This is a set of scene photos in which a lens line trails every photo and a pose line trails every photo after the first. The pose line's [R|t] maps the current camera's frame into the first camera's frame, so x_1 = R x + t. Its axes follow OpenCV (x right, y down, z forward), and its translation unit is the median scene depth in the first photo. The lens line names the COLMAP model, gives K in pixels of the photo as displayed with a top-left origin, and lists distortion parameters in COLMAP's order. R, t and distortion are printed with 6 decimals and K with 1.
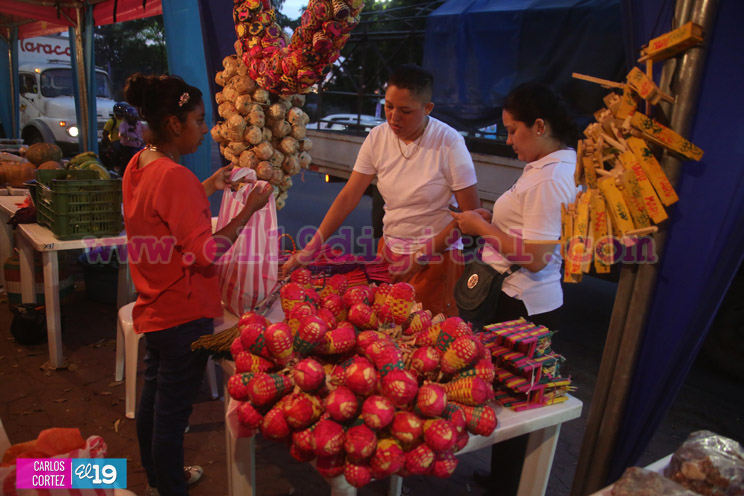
lens RADIAL K [[564.0, 0, 372.0], [0, 564.0, 248.0], [0, 0, 1]] dist [-0.165150, 0.134522]
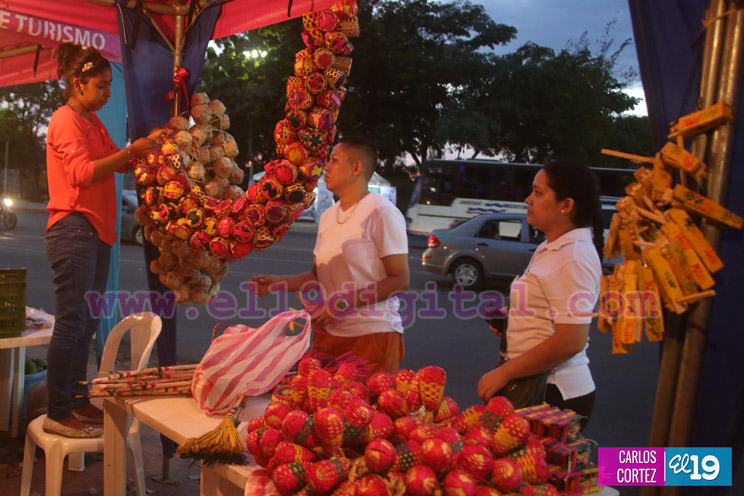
lens RADIAL K [[628.5, 0, 372.0], [0, 628.5, 248.0], [0, 0, 1]] dist [-0.144910, 0.145965]
pose [[0.998059, -0.024411, 0.057292, -0.162106], [0.032639, 0.988540, -0.147386, 0.024896], [-0.053038, 0.148970, 0.987418, -0.115196]]
